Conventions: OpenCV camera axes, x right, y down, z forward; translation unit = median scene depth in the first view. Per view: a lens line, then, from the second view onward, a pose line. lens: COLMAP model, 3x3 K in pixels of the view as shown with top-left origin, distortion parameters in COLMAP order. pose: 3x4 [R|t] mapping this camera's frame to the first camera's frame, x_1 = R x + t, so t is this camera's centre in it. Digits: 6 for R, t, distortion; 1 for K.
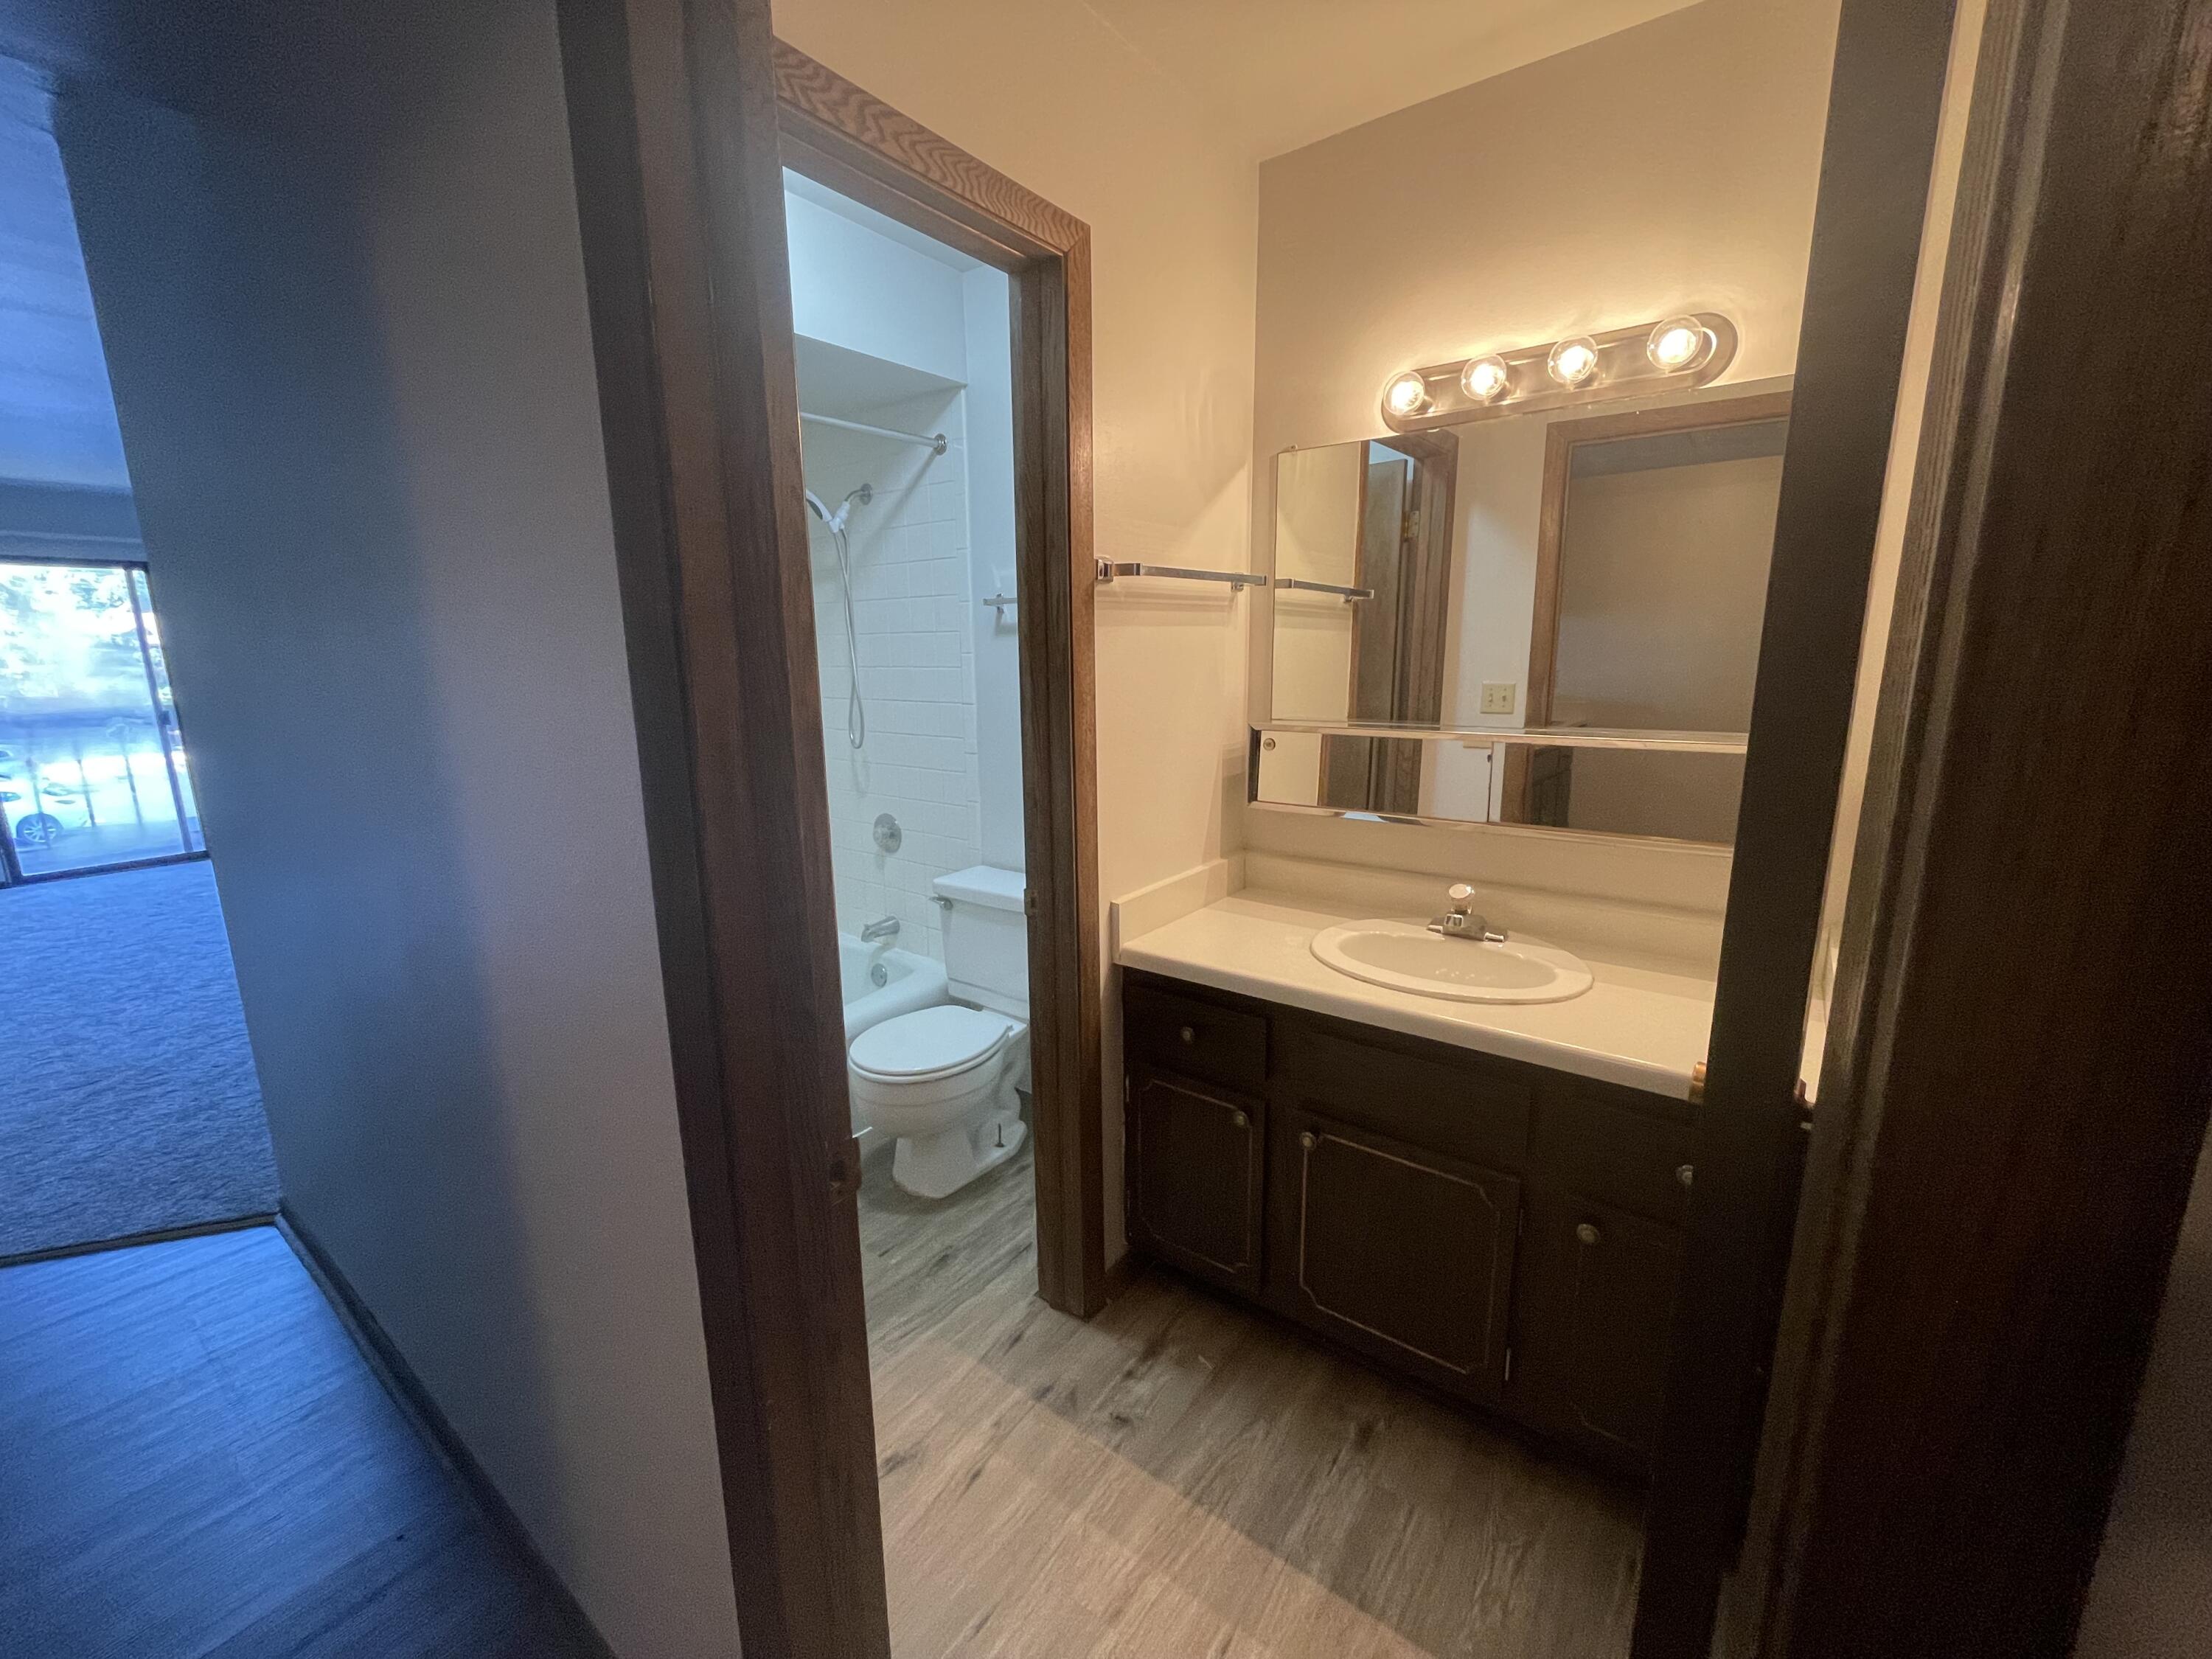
lens RADIAL K [[889.9, 0, 1106.0], [0, 889.9, 829.5], [0, 0, 1]] dist [0.000379, 0.000046]
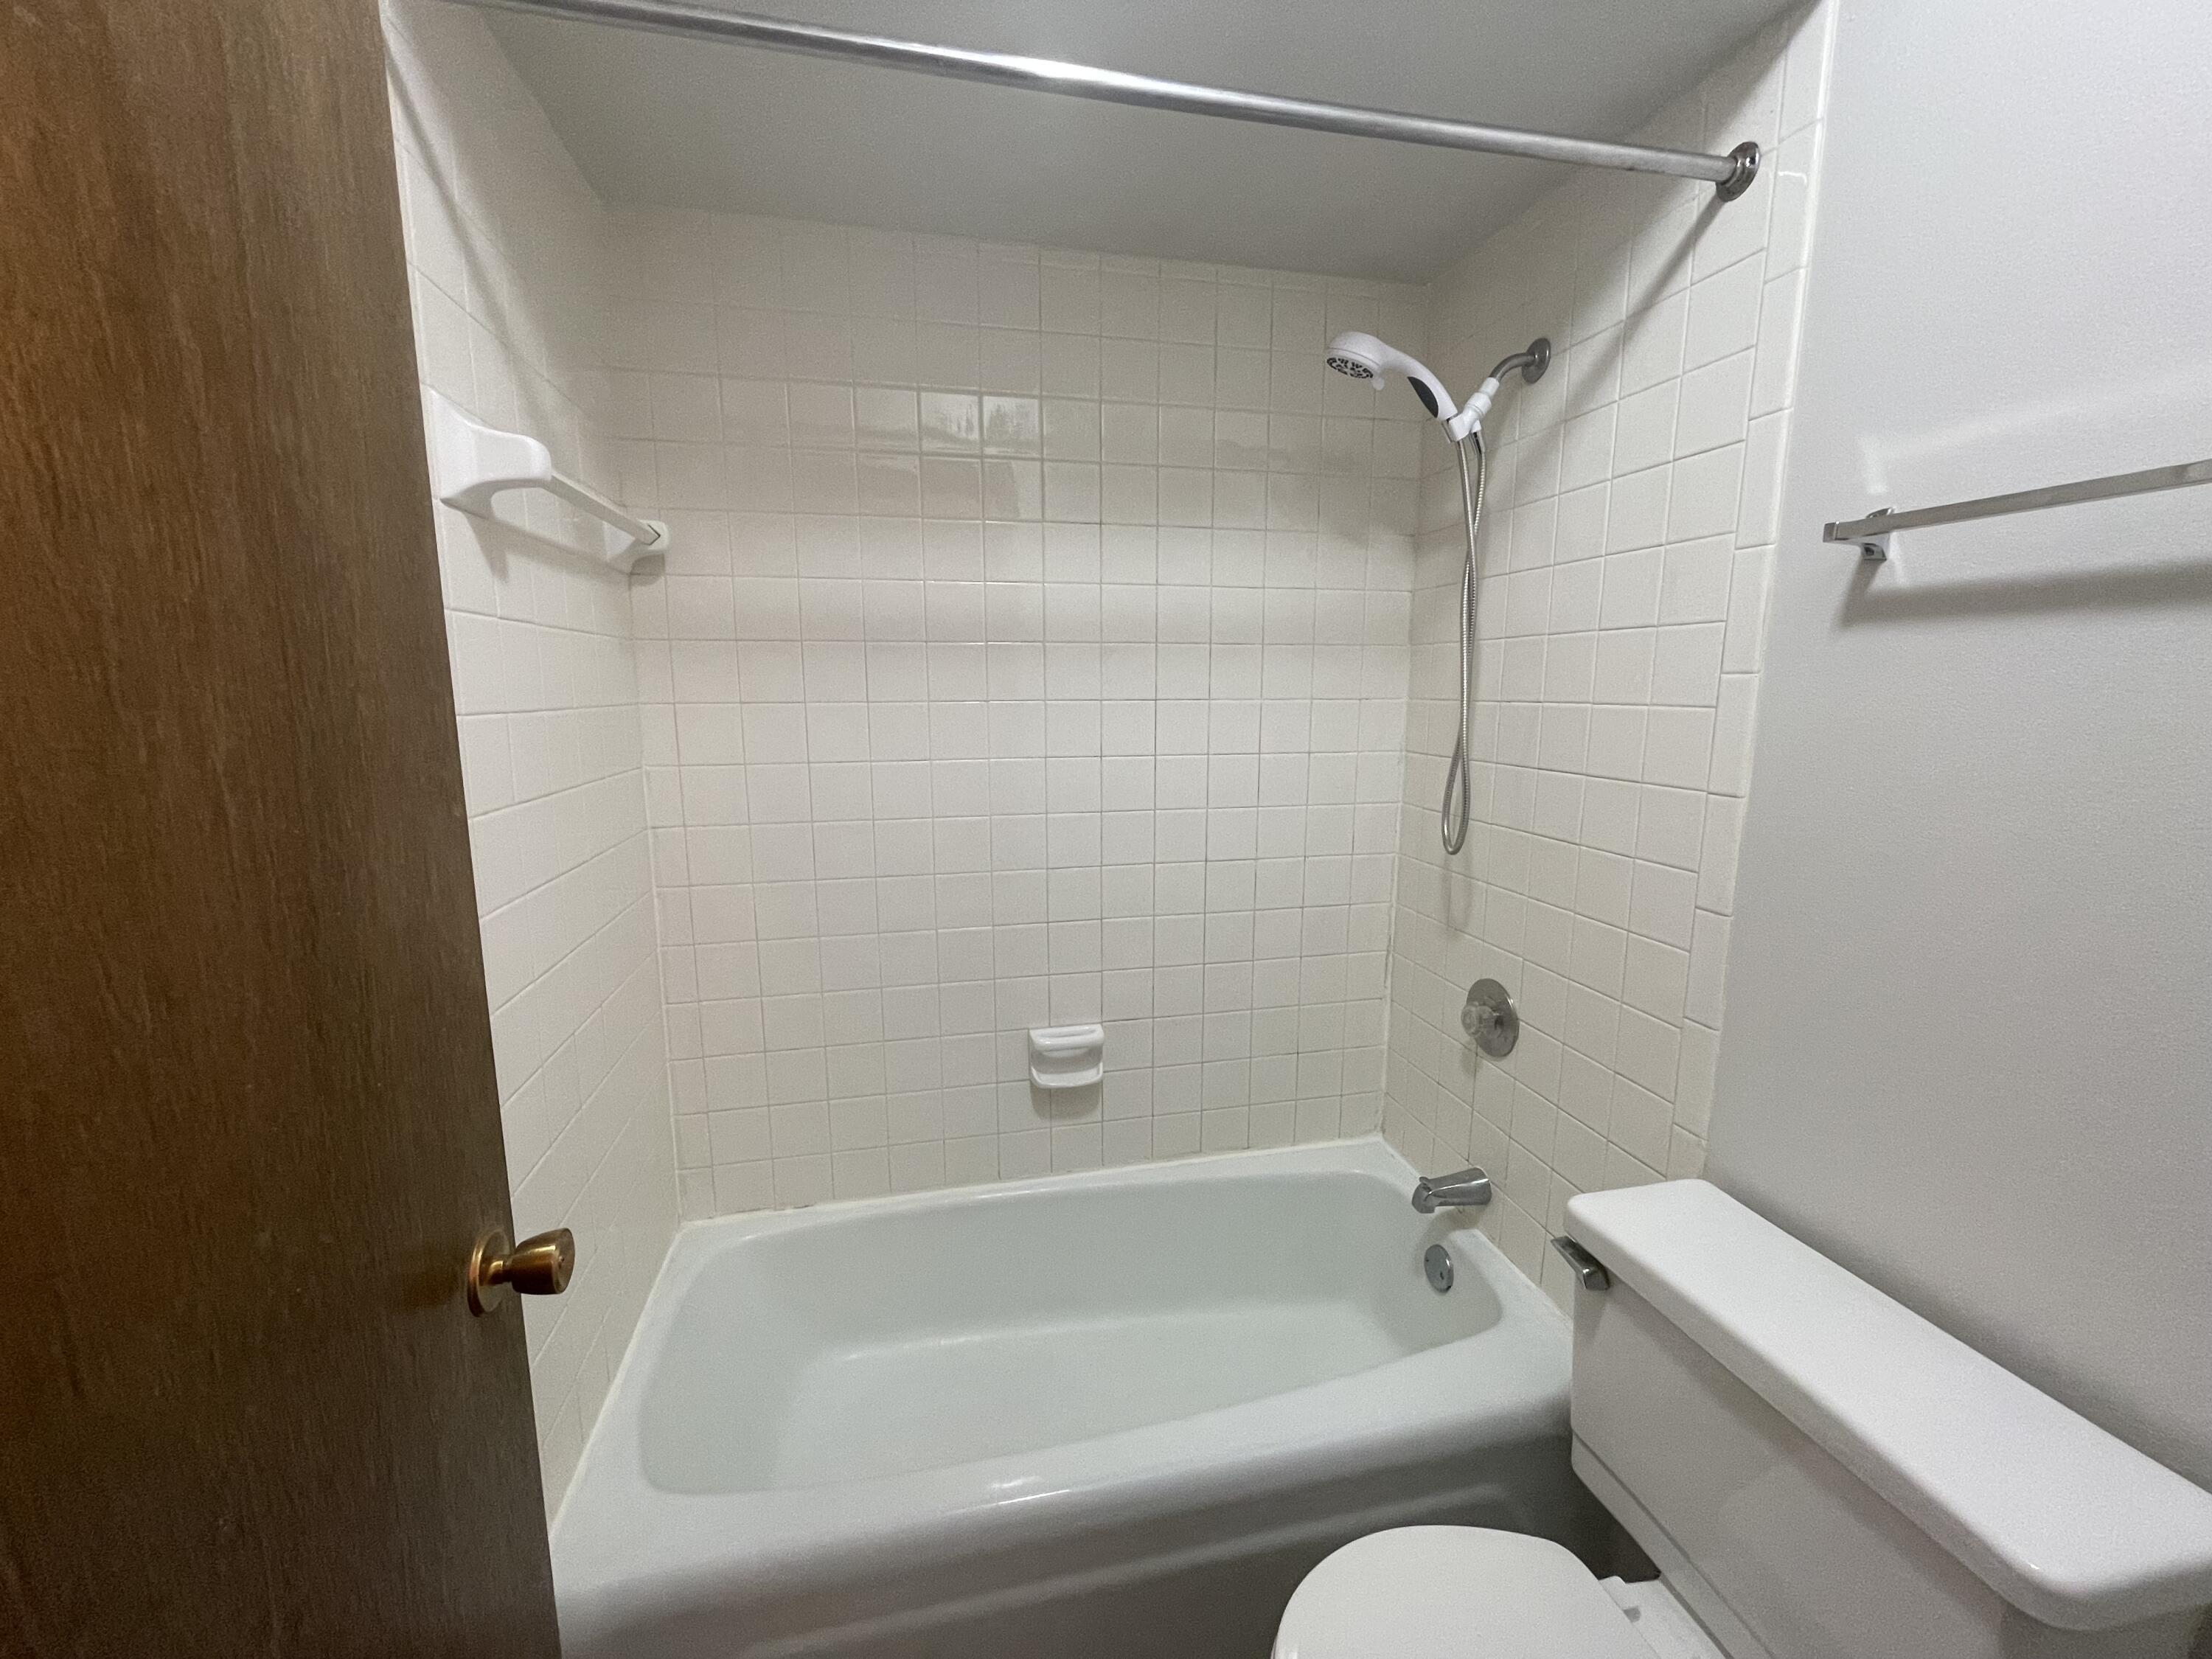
lens RADIAL K [[889.9, 0, 1106.0], [0, 889.9, 829.5], [0, 0, 1]] dist [0.000379, 0.000046]
pose [[0.755991, 0.114056, -0.644569, -0.100510], [-0.133345, 0.990889, 0.018942, -0.091630], [0.640857, 0.071630, 0.764311, 0.486905]]
